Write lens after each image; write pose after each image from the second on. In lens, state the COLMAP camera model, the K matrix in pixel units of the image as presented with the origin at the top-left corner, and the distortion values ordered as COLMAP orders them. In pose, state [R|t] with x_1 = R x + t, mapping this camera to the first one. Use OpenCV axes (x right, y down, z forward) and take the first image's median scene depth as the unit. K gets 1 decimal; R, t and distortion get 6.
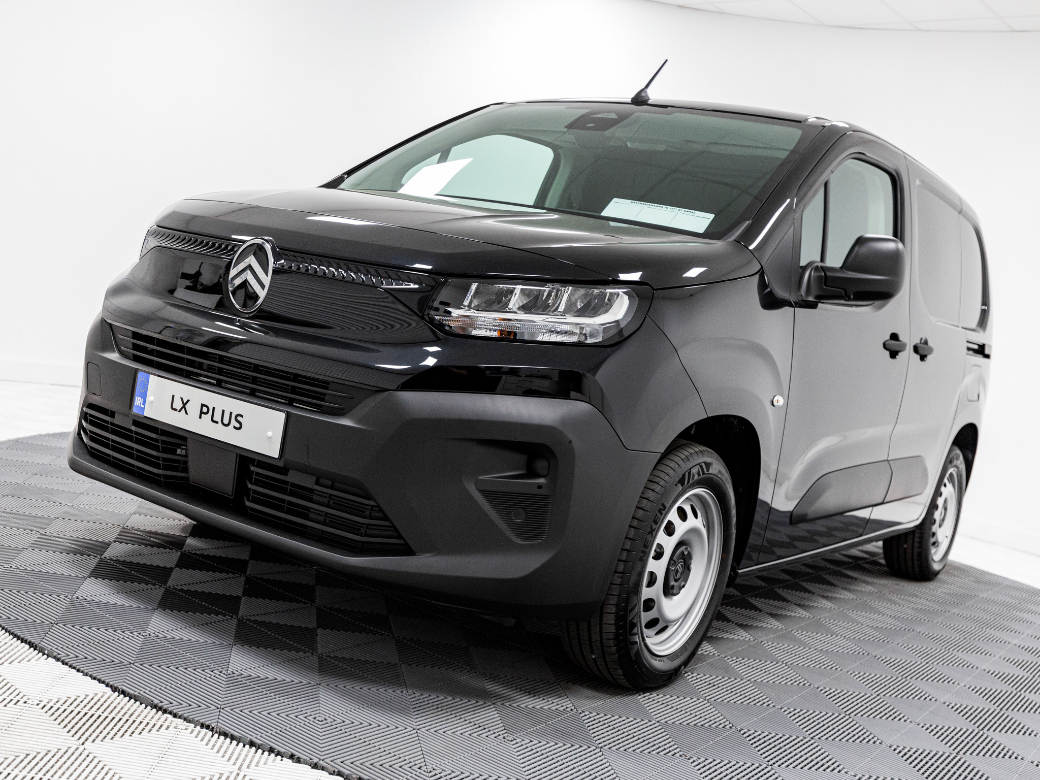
lens RADIAL K [[1025.5, 0, 520.0], [0, 1025.5, 390.0], [0, 0, 1]] dist [0.096141, -0.000370]
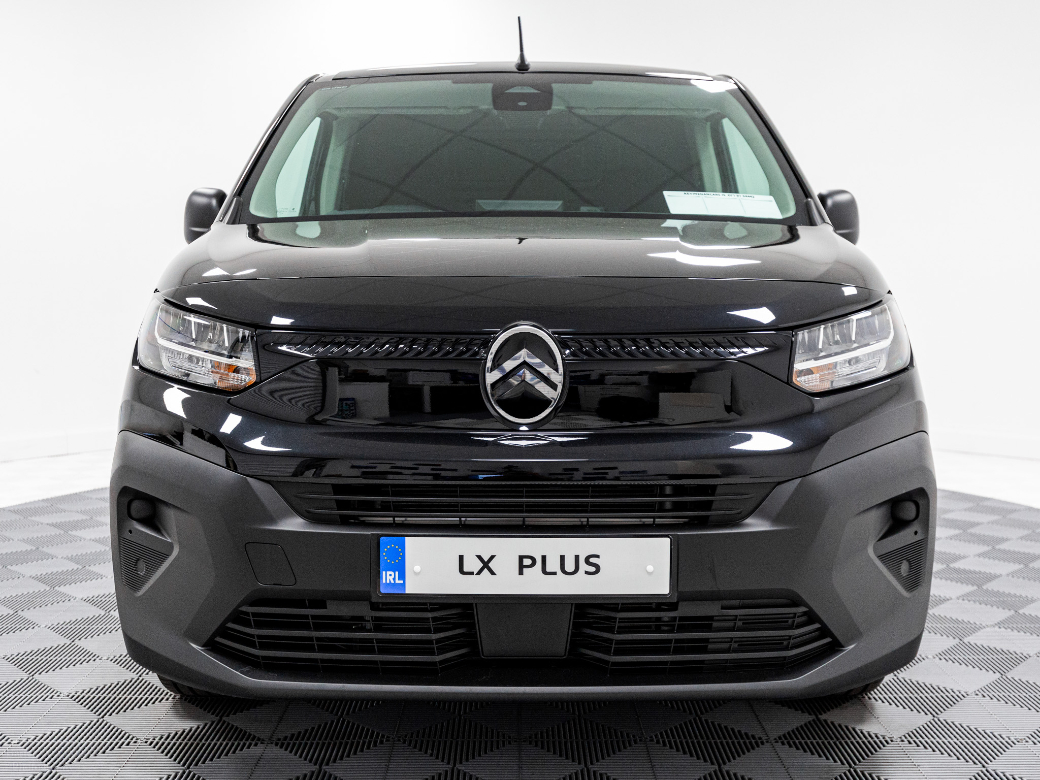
lens RADIAL K [[1041.7, 0, 520.0], [0, 1041.7, 390.0], [0, 0, 1]] dist [-0.088403, -0.001103]
pose [[0.829732, -0.214604, 0.515257, -0.678351], [0.193486, 0.976480, 0.095127, -0.178407], [-0.523553, 0.020765, 0.851740, 0.355080]]
